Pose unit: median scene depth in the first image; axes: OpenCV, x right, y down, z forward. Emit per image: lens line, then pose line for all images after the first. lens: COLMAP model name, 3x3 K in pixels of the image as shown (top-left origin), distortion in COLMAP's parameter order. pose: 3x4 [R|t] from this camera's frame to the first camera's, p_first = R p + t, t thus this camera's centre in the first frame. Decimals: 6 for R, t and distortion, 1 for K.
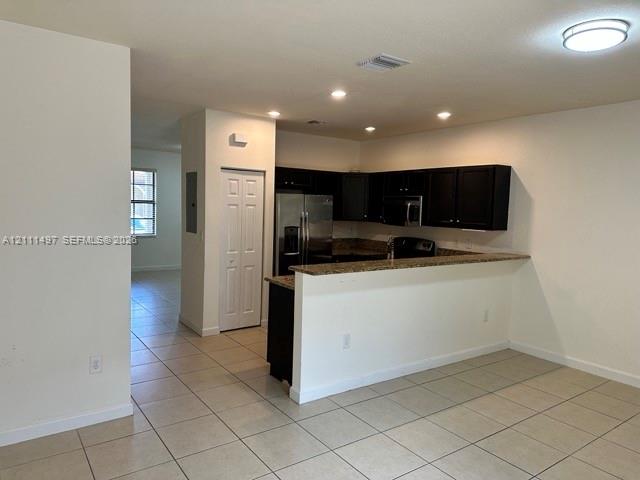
lens RADIAL K [[448.9, 0, 318.2], [0, 448.9, 234.5], [0, 0, 1]] dist [0.041778, -0.028730]
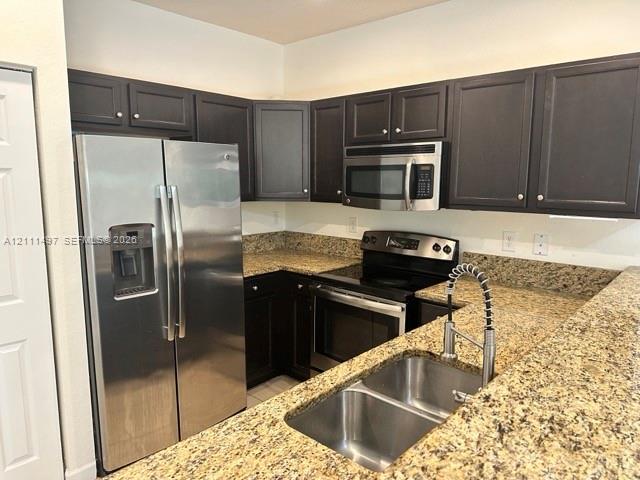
lens RADIAL K [[448.9, 0, 319.7], [0, 448.9, 243.7], [0, 0, 1]] dist [0.041778, -0.028730]
pose [[0.978142, -0.054677, 0.200621, 0.019662], [0.039119, 0.995970, 0.080711, -0.026706], [-0.204226, -0.071099, 0.976339, 0.602384]]
